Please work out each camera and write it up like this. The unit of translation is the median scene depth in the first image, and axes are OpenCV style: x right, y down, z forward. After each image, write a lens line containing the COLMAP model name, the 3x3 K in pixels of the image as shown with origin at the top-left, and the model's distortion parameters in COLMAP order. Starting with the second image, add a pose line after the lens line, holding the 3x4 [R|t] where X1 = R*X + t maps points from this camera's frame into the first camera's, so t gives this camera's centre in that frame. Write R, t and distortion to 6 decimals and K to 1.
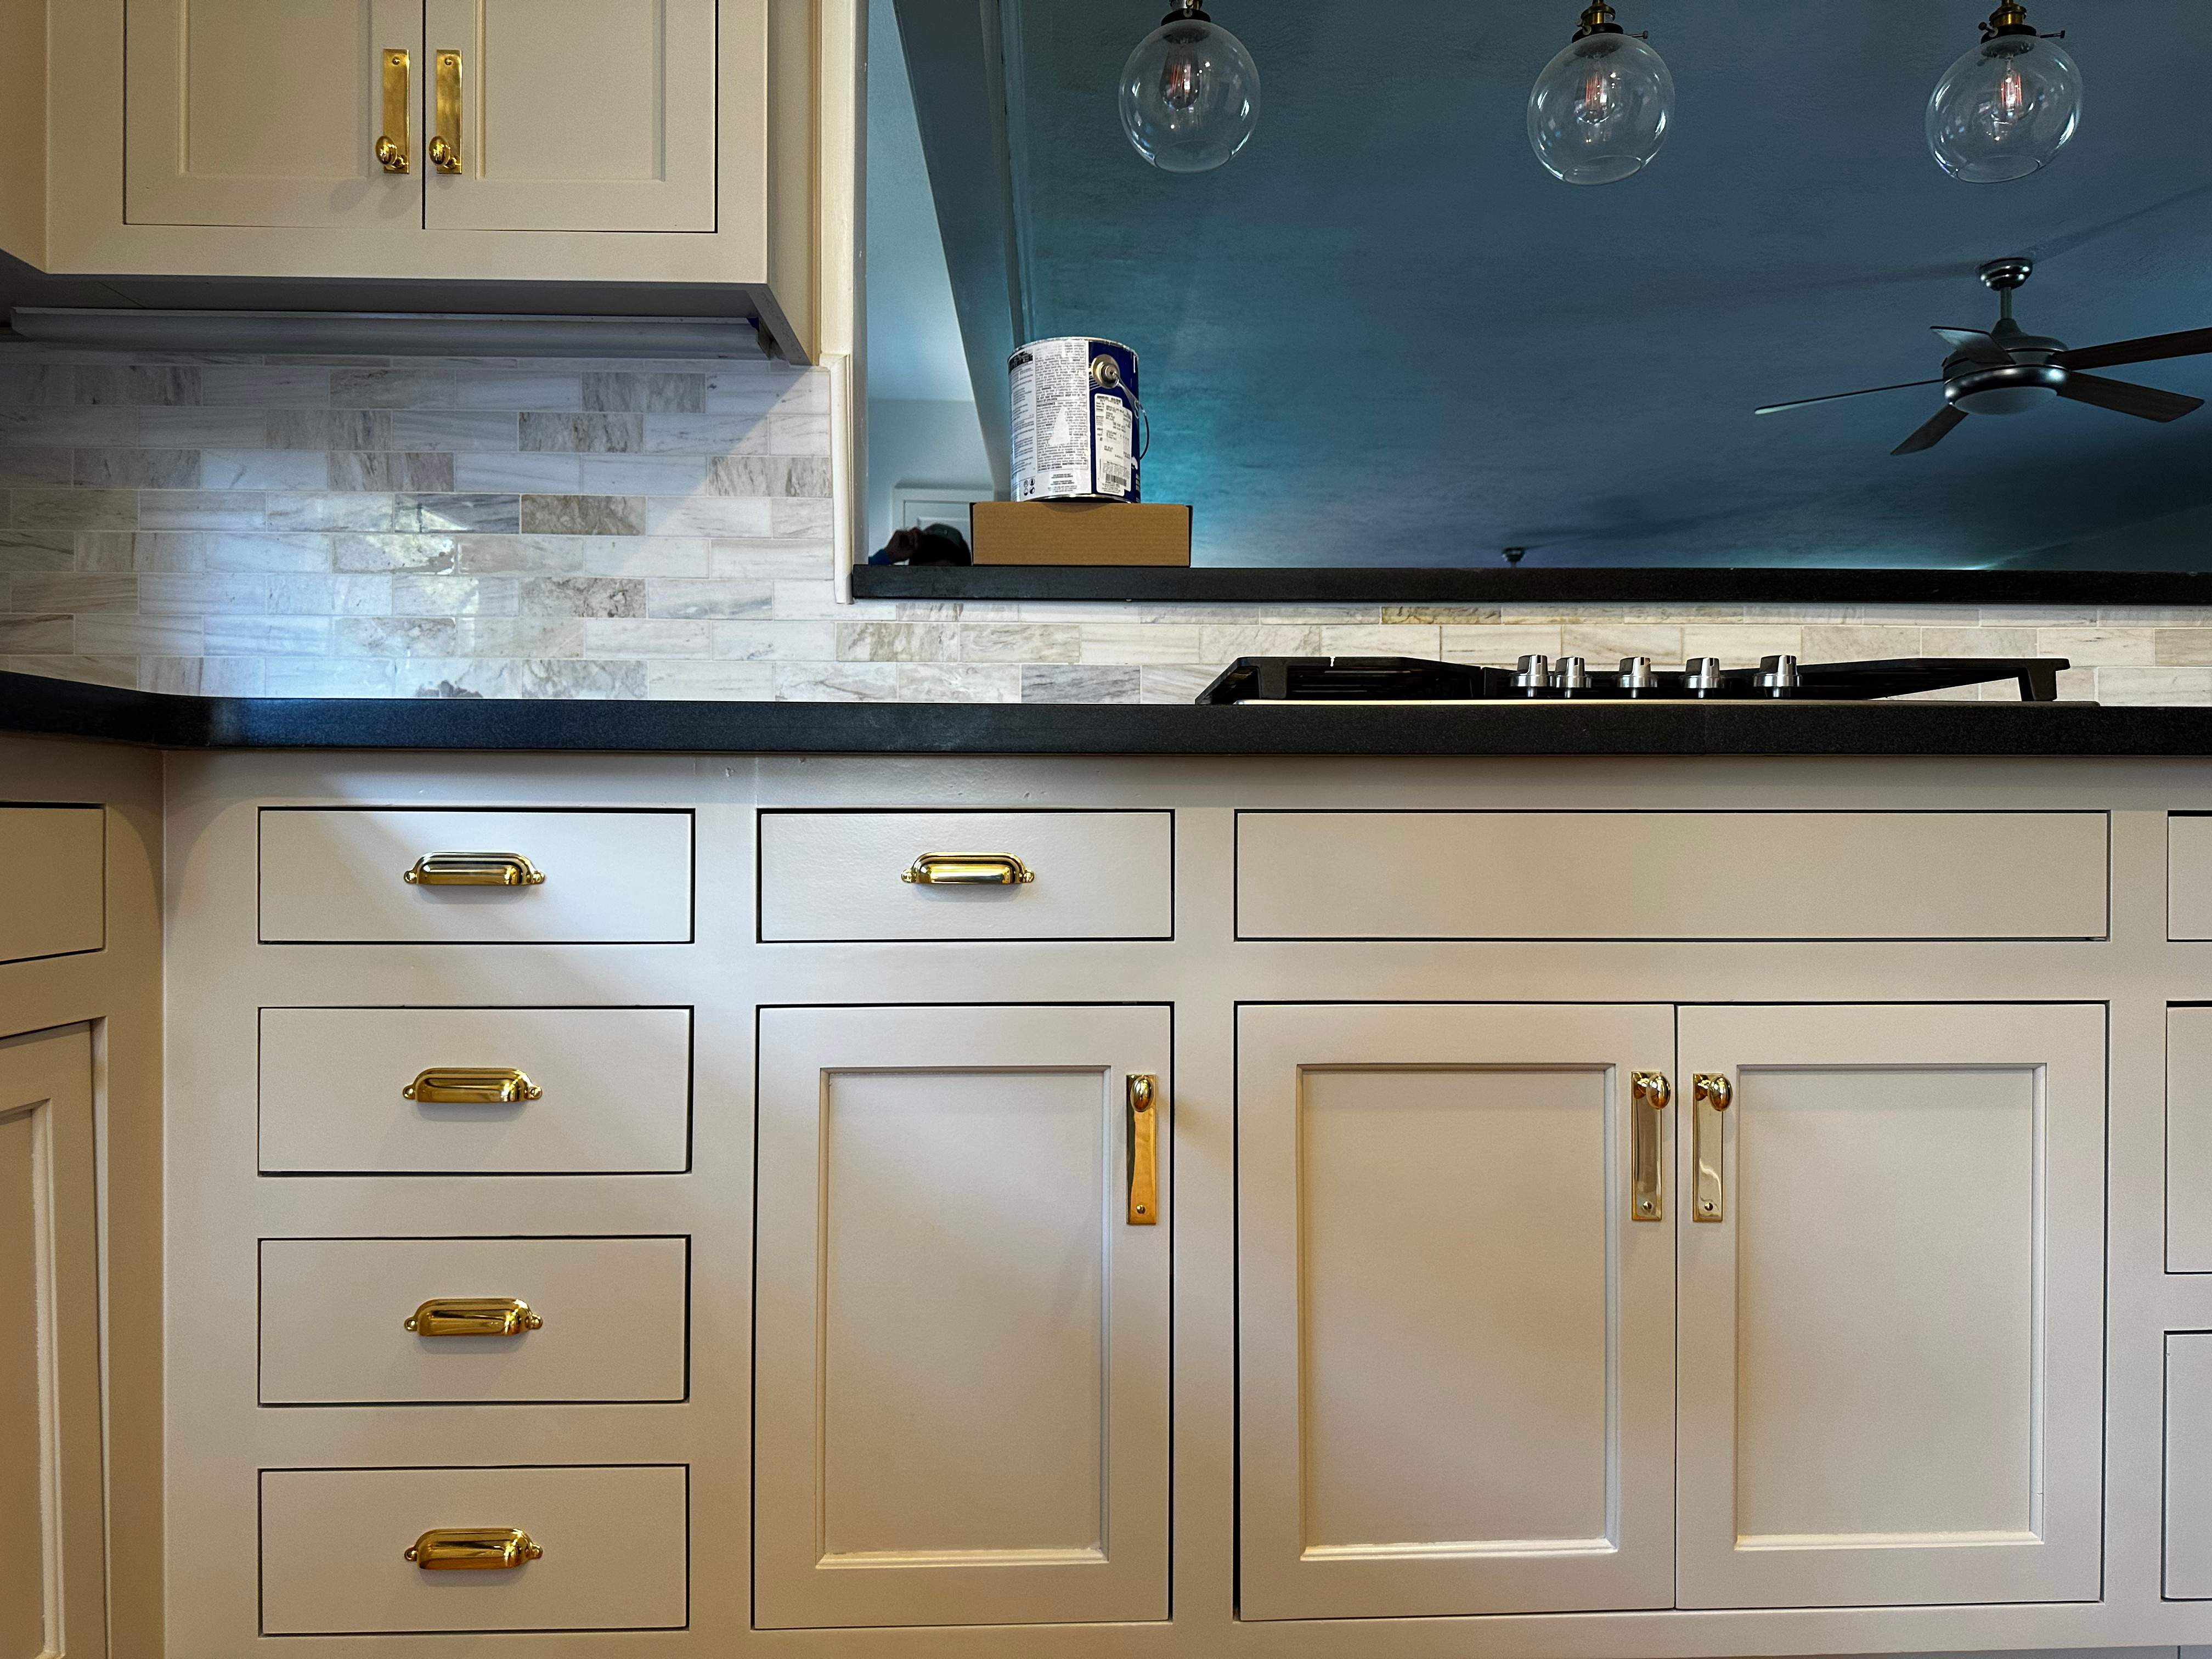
lens RADIAL K [[1577.1, 0, 1254.3], [0, 1577.1, 825.6], [0, 0, 1]] dist [0.135259, -0.158298]
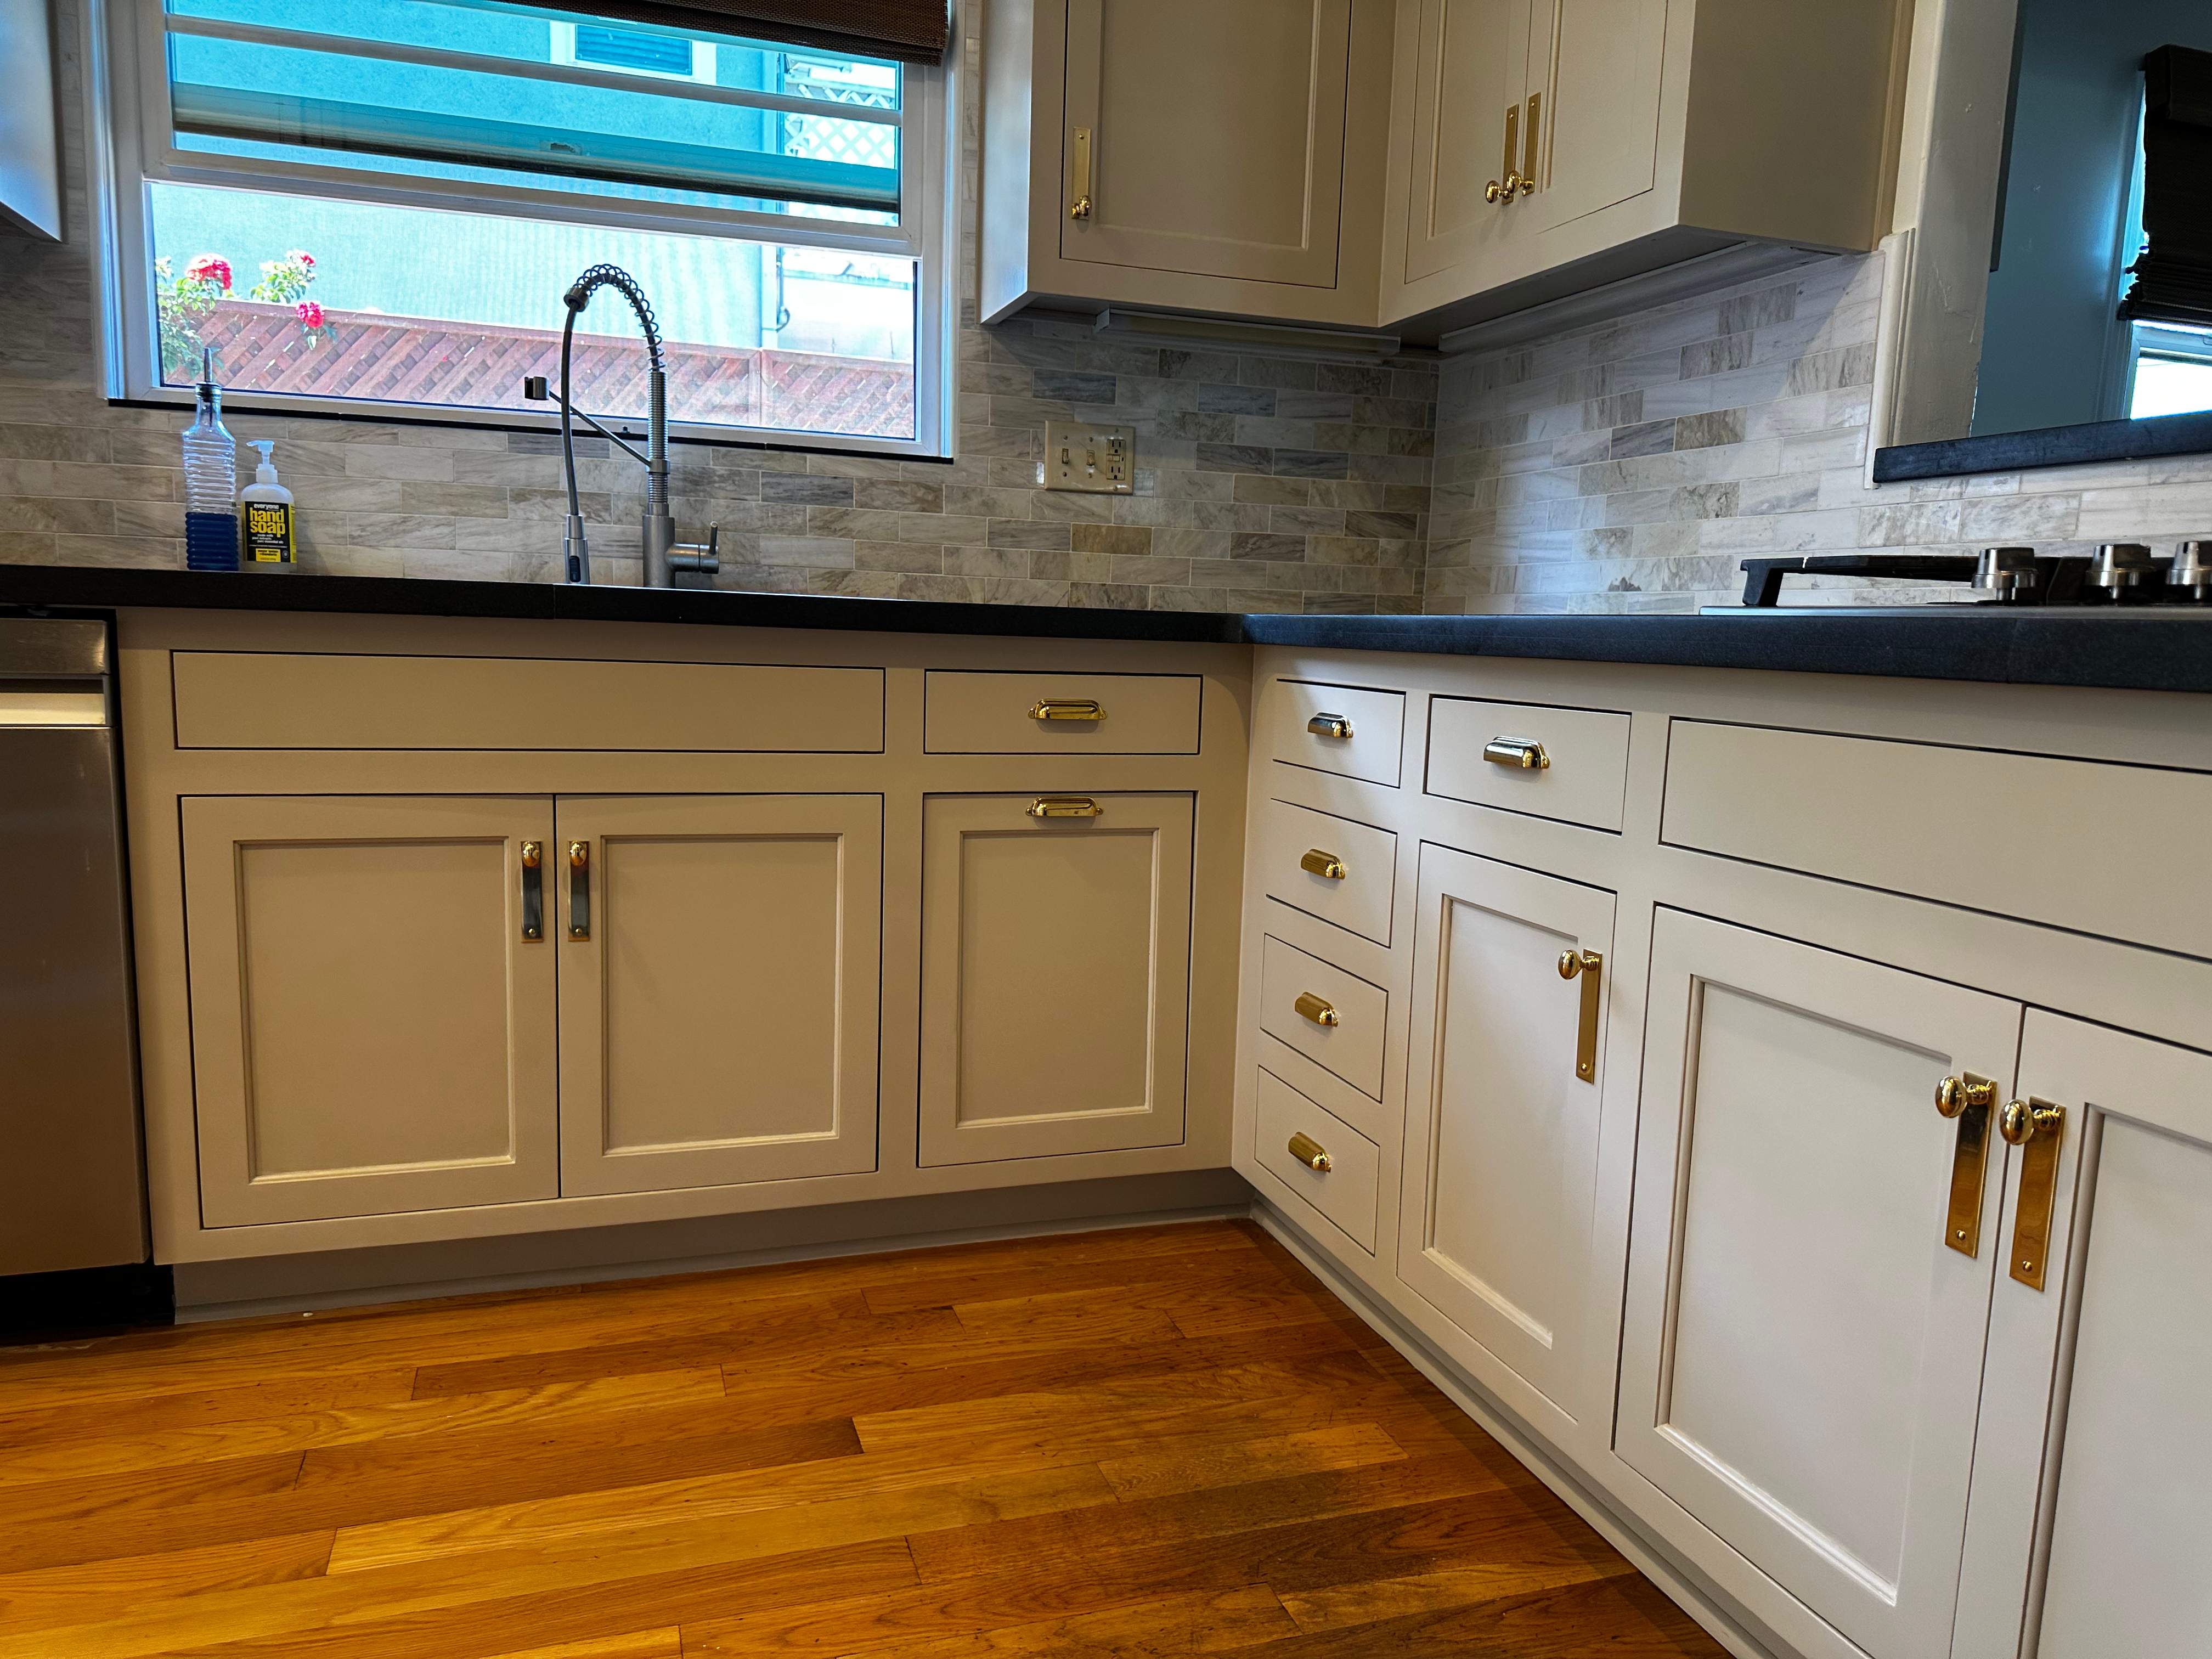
lens RADIAL K [[1586.2, 0, 1063.3], [0, 1586.2, 866.7], [0, 0, 1]] dist [0.118696, -0.220843]
pose [[0.259737, 0.154670, -0.953212, 0.616070], [-0.037218, 0.987960, 0.150167, -0.038415], [0.964962, -0.003527, 0.262366, 0.244951]]
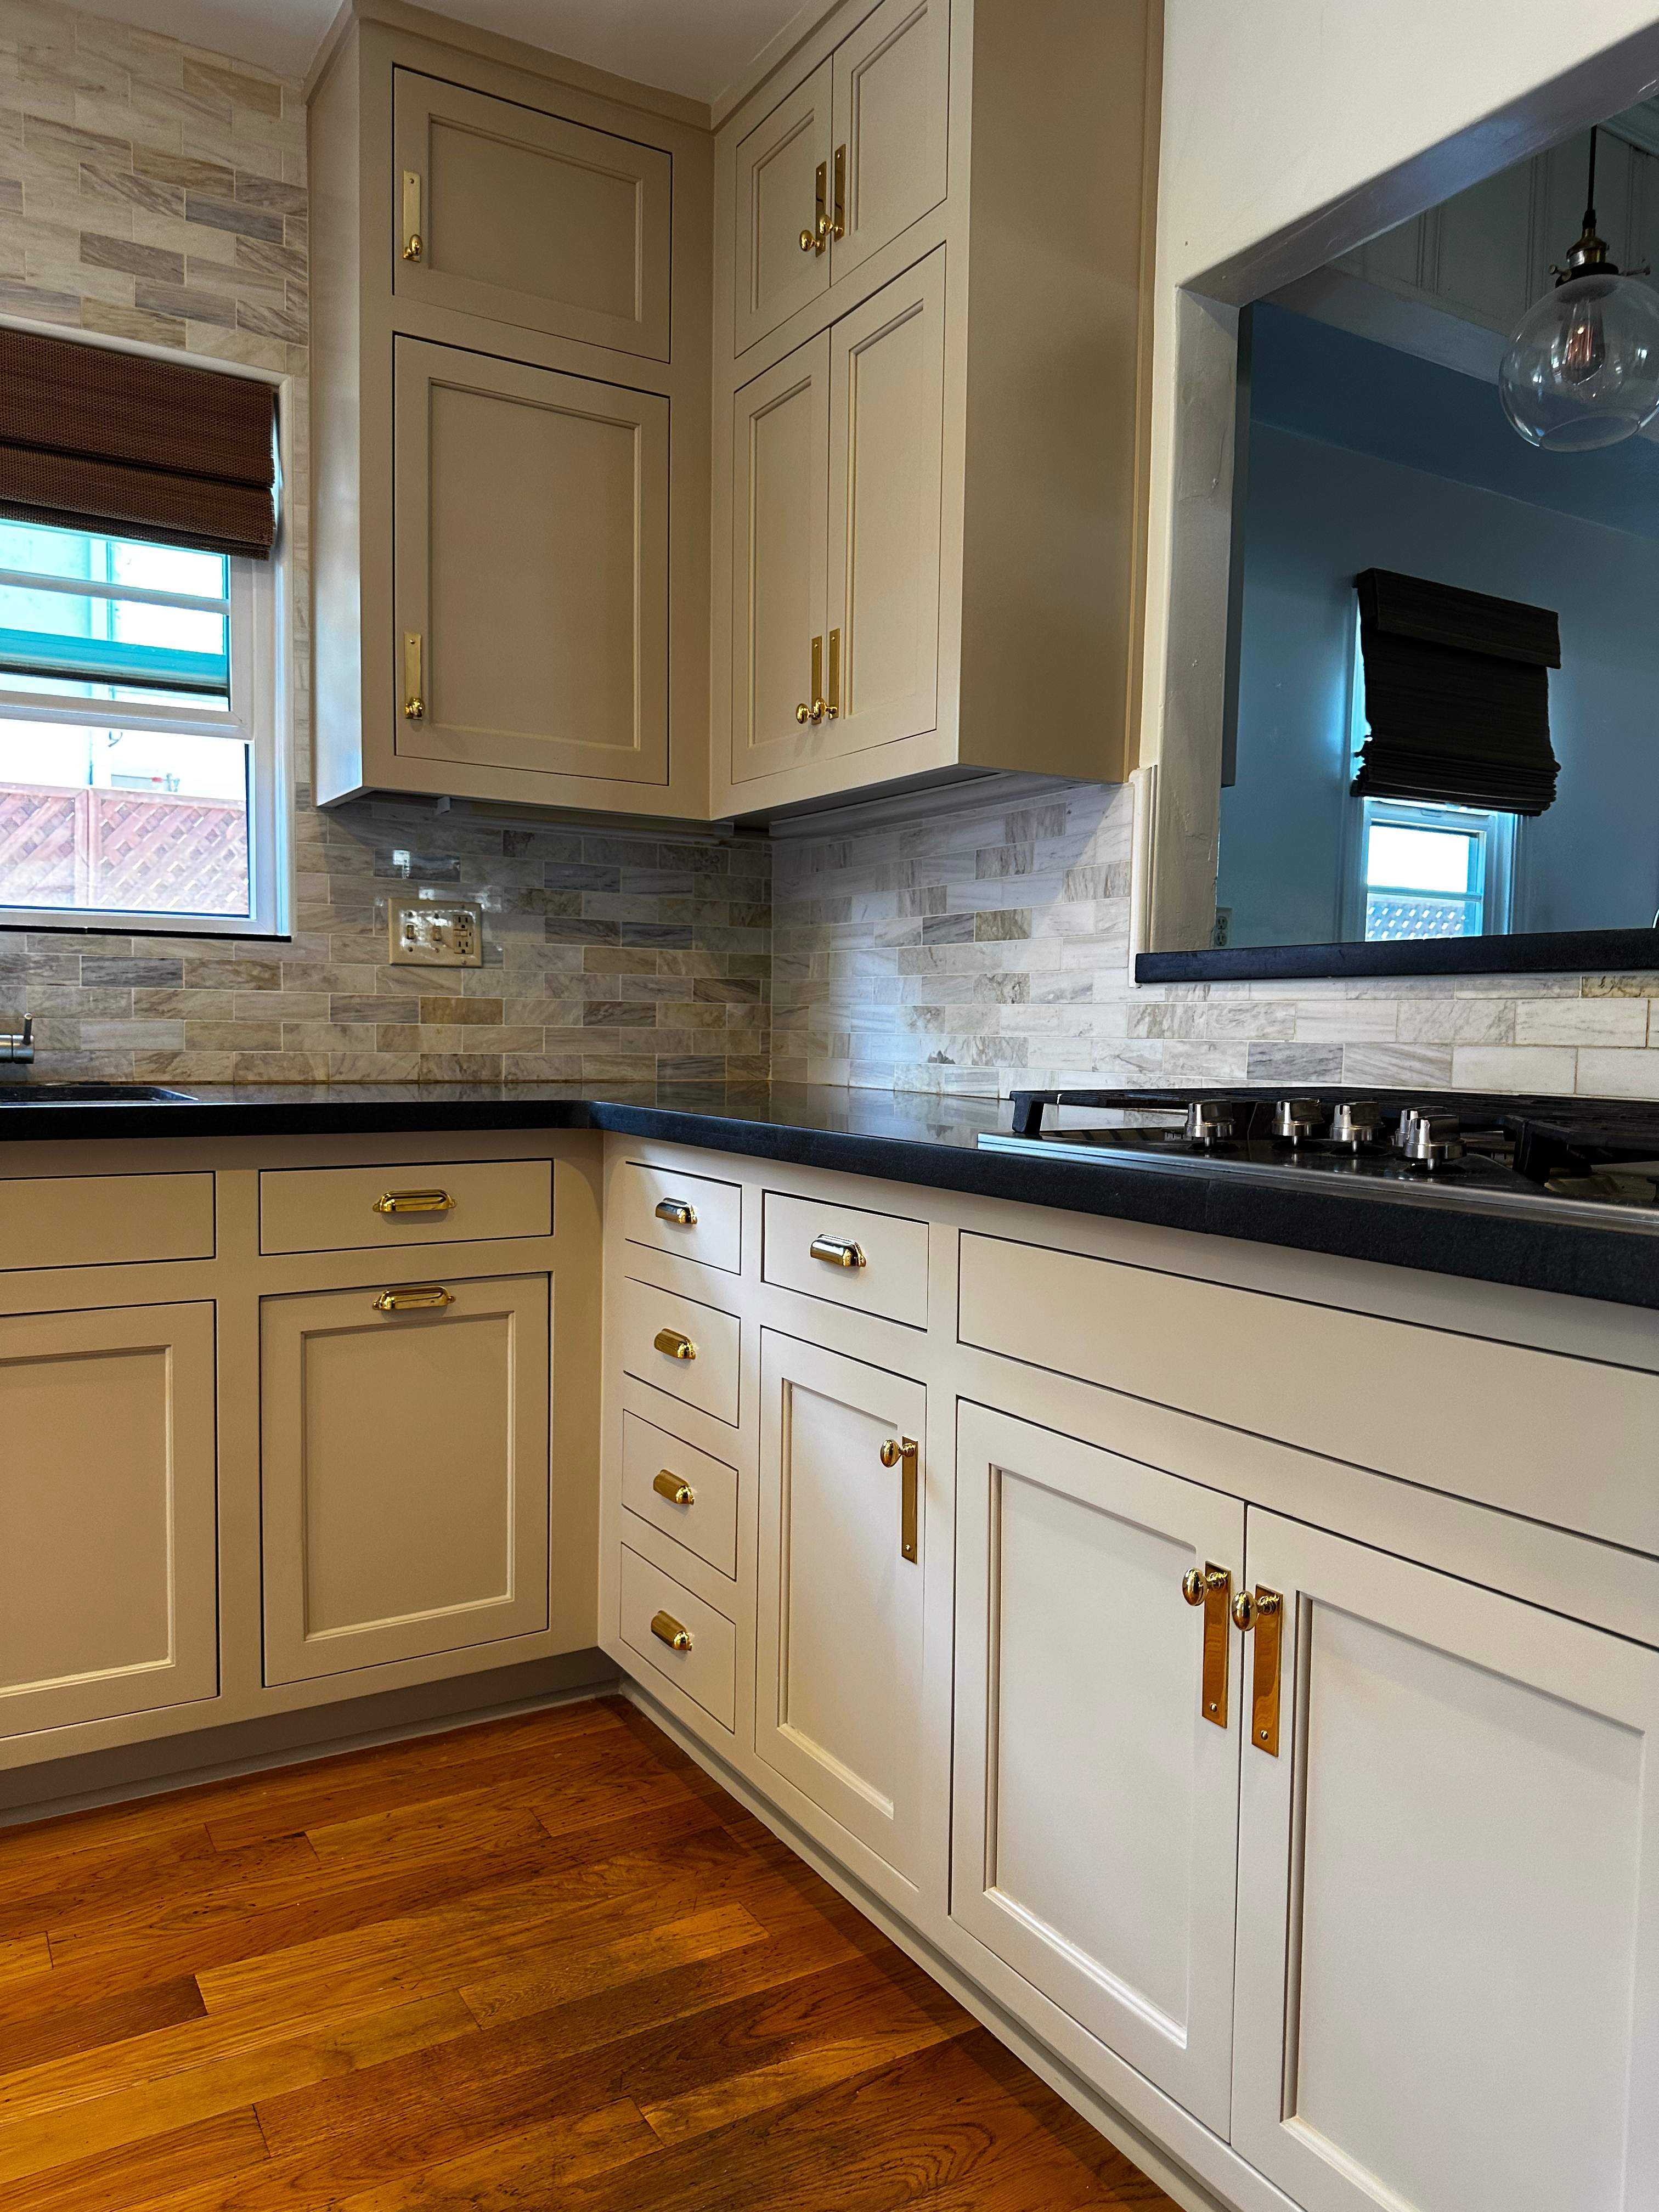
lens RADIAL K [[1586.2, 0, 830.0], [0, 1586.2, 1140.1], [0, 0, 1]] dist [0.118696, -0.220843]
pose [[0.481161, 0.071969, -0.873673, 0.650130], [-0.025113, 0.997347, 0.068326, -0.103583], [0.876272, -0.010936, 0.481692, 0.256803]]
